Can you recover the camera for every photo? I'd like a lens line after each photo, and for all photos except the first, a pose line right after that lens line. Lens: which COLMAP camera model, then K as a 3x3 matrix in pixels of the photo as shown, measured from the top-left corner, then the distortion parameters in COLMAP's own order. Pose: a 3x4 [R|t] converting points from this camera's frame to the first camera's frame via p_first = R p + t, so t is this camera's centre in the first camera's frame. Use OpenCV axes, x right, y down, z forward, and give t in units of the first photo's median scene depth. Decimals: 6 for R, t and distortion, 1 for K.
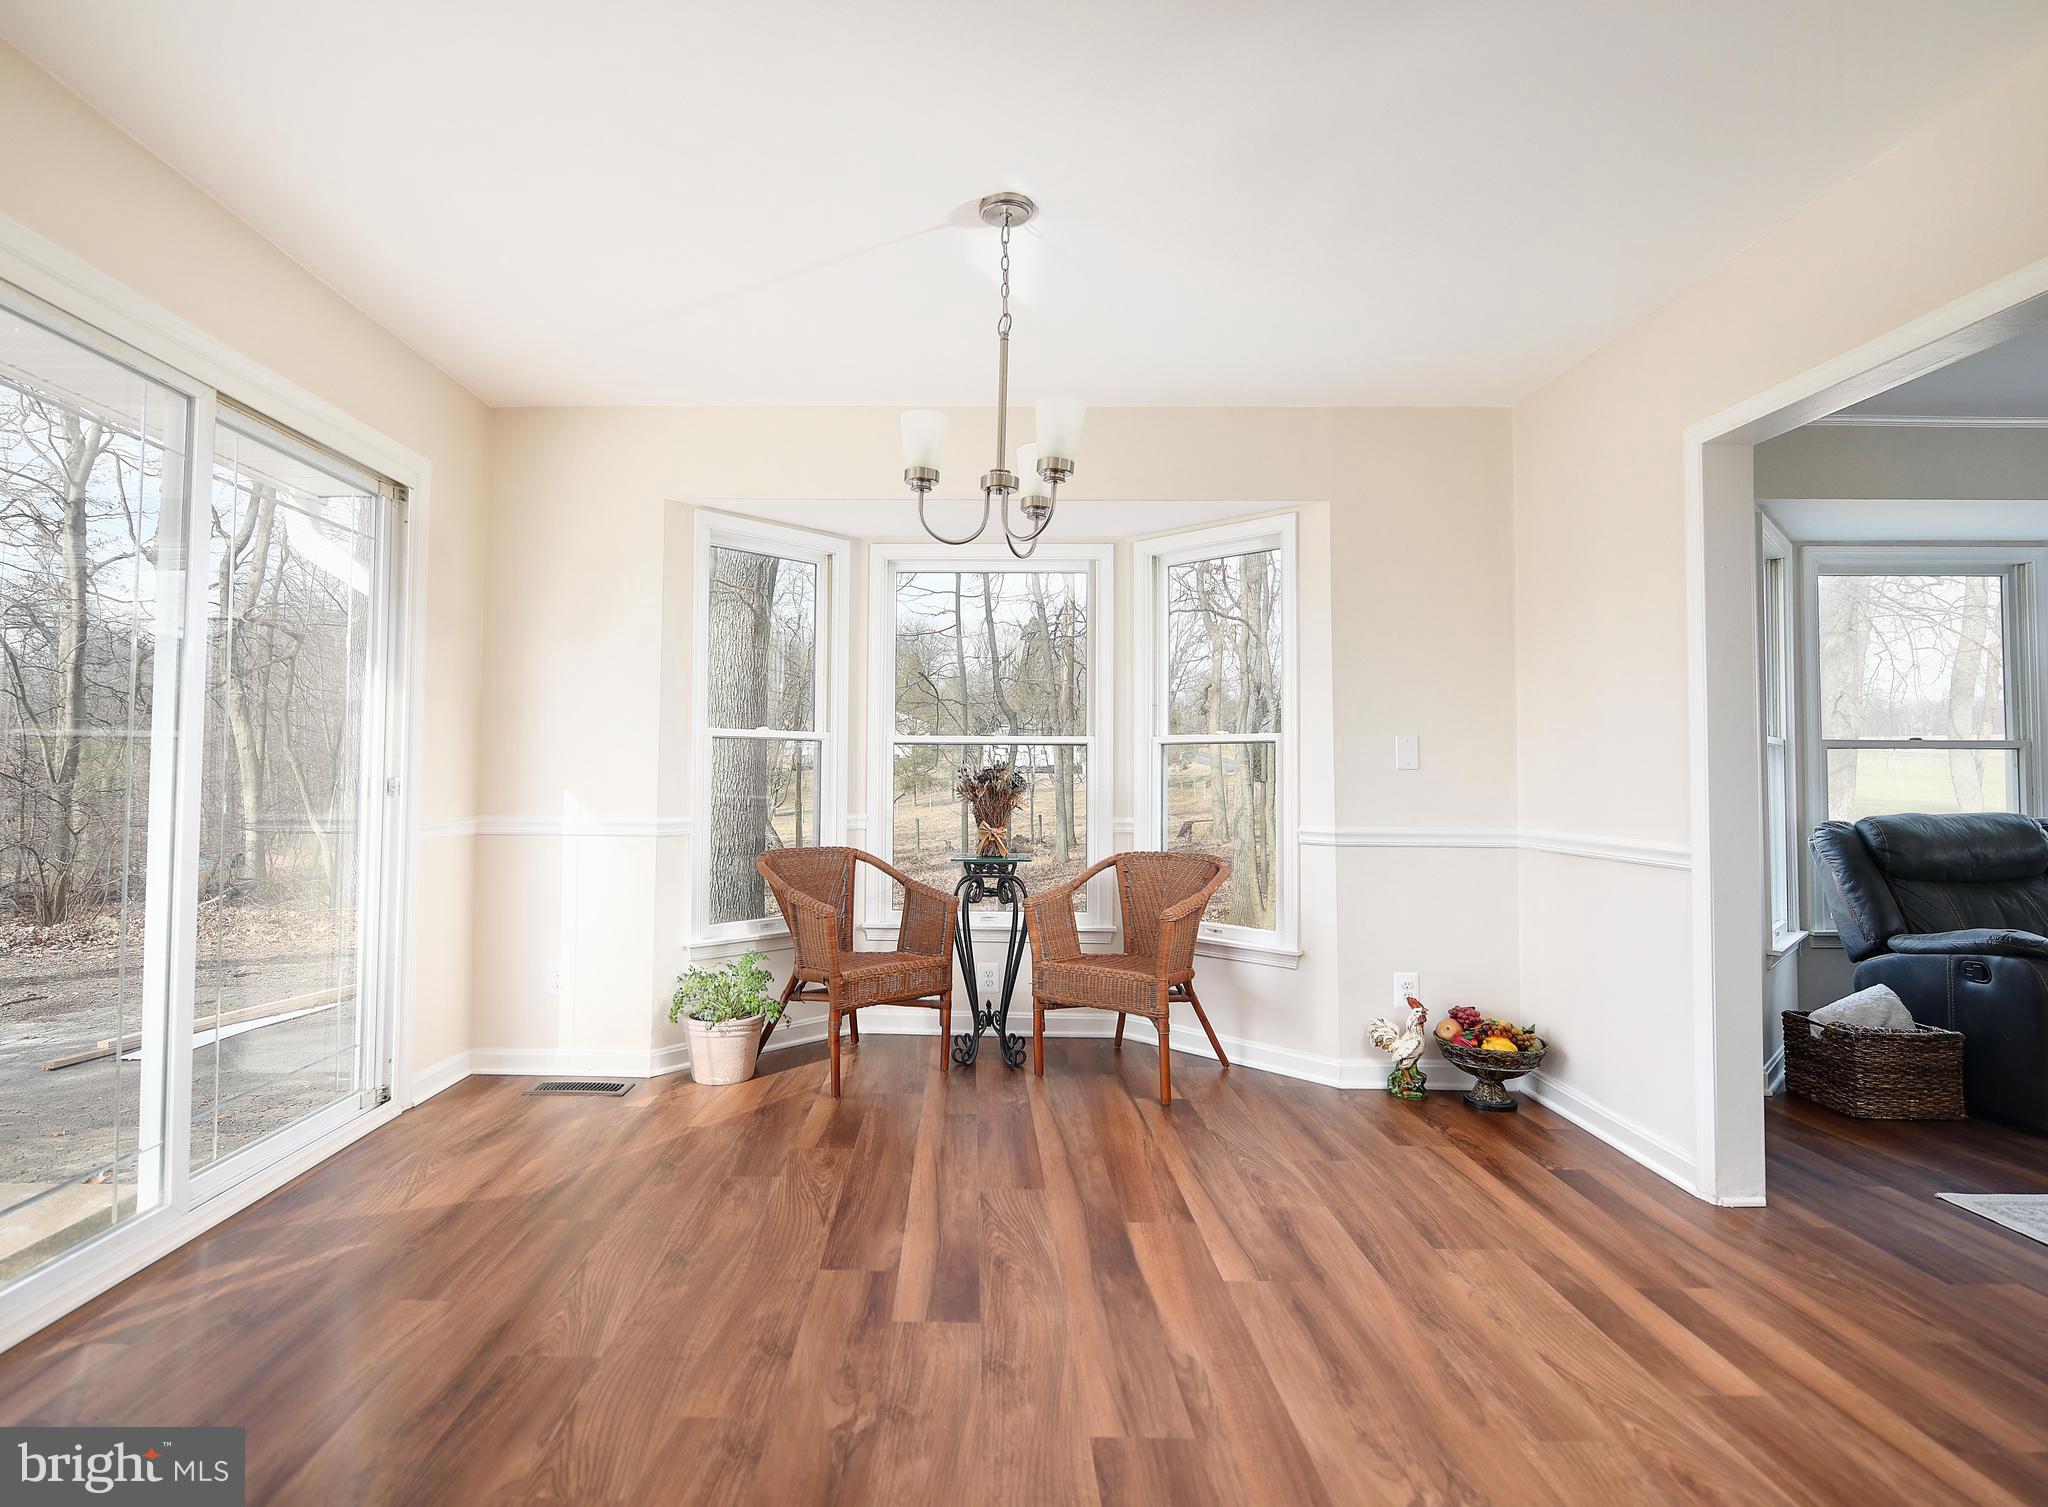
lens RADIAL K [[1013.2, 0, 964.2], [0, 1013.2, 731.1], [0, 0, 1]] dist [-0.013831, -0.001197]
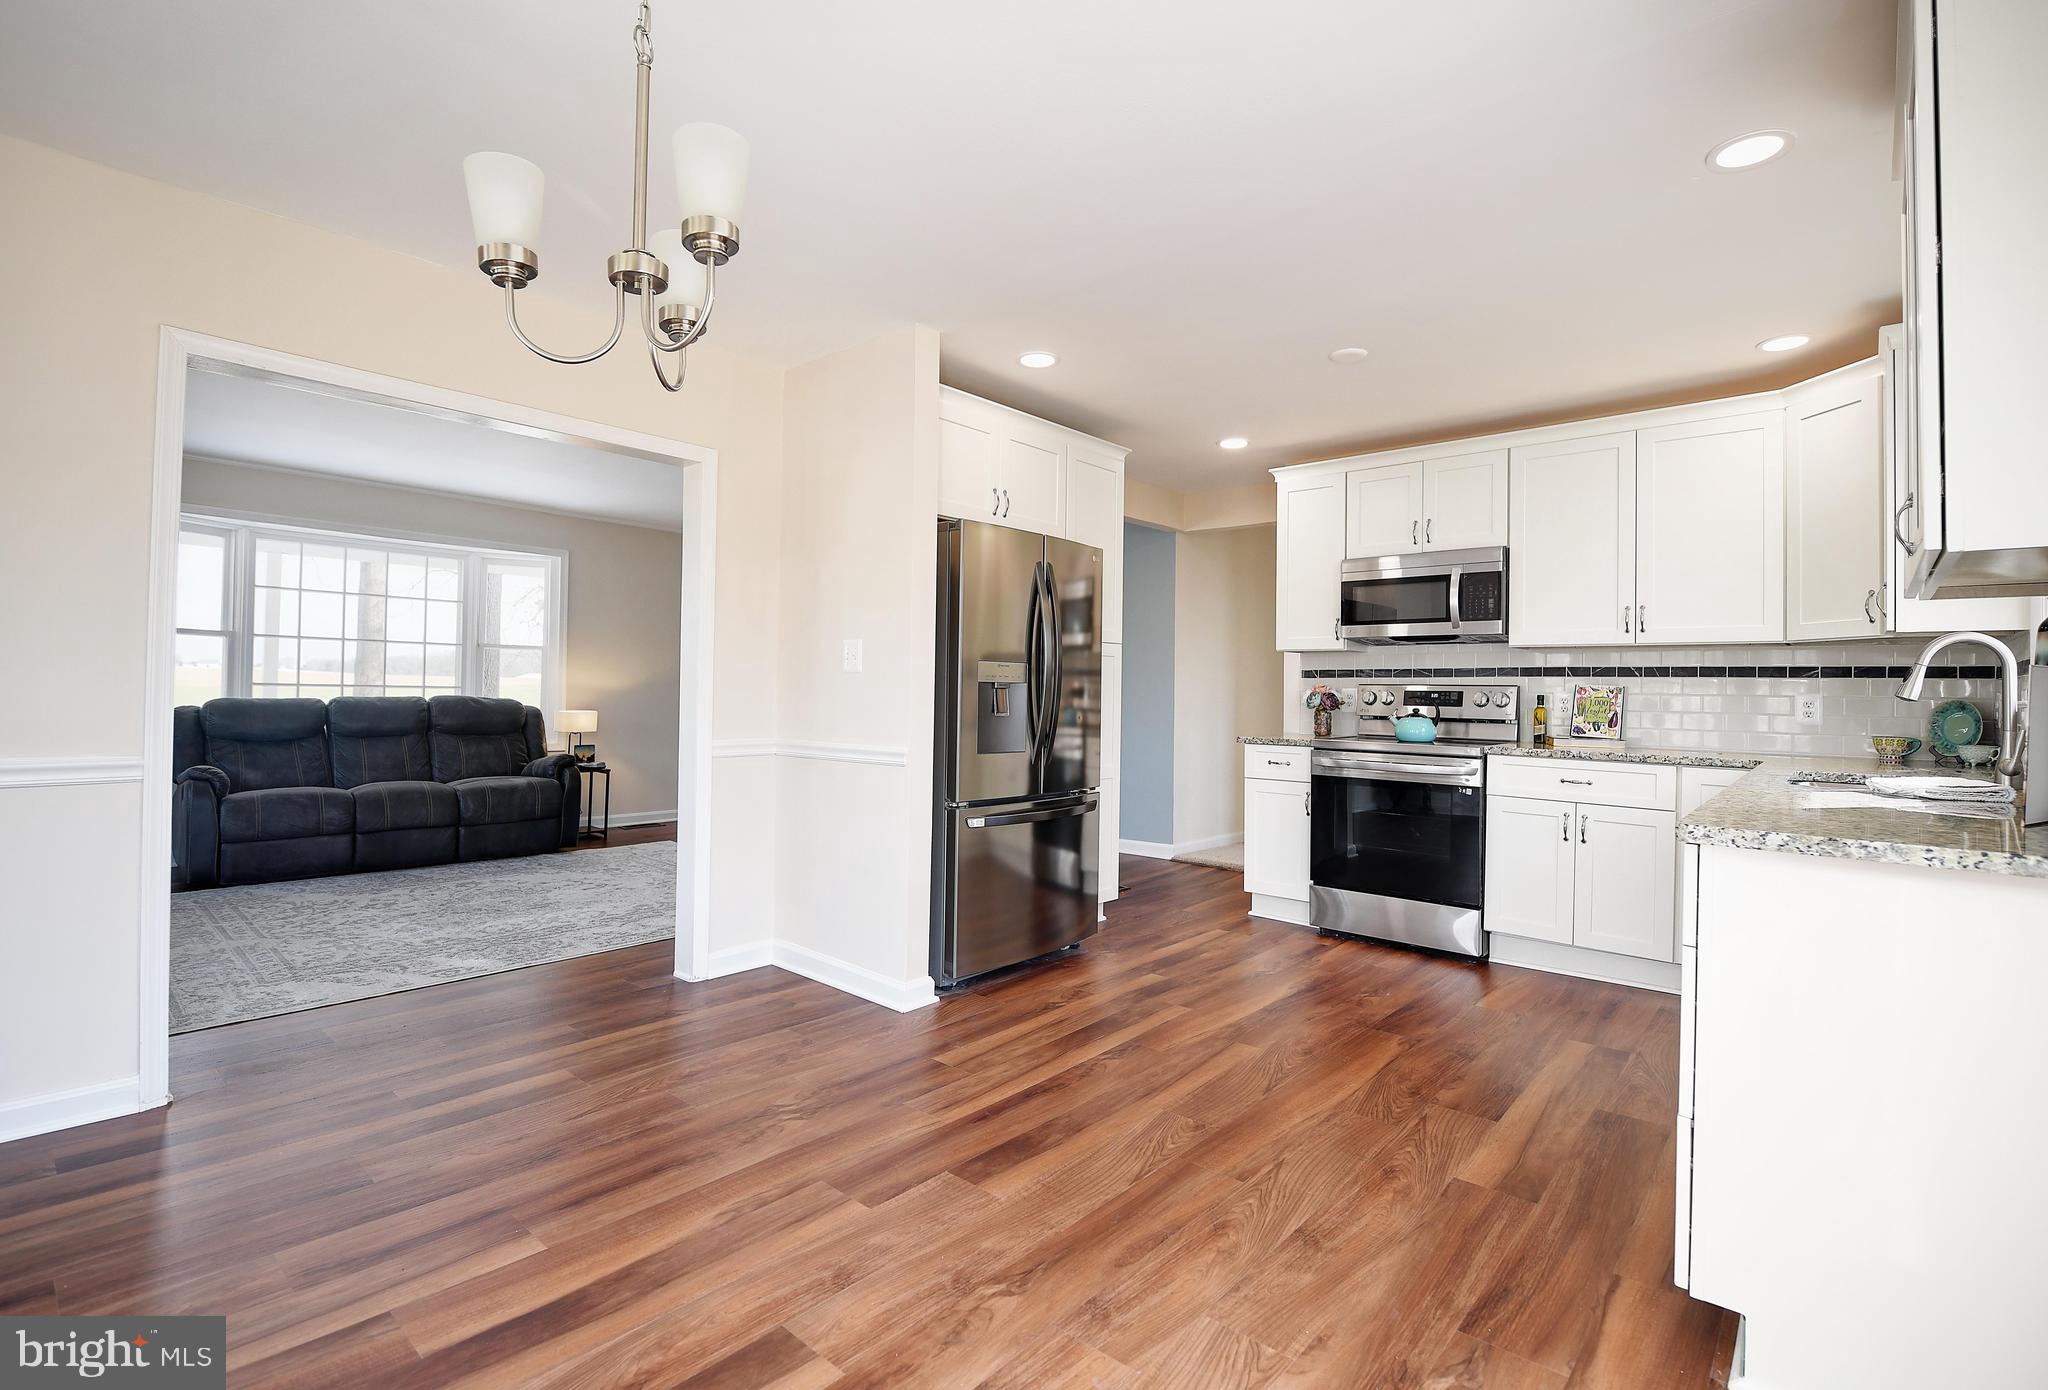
lens RADIAL K [[944.4, 0, 1013.1], [0, 944.4, 675.7], [0, 0, 1]] dist [-0.008971, -0.001747]
pose [[-0.745979, -0.009512, 0.665901, -0.396030], [-0.047786, 0.998085, -0.039275, 0.026862], [-0.664253, -0.061119, -0.745005, 0.888994]]
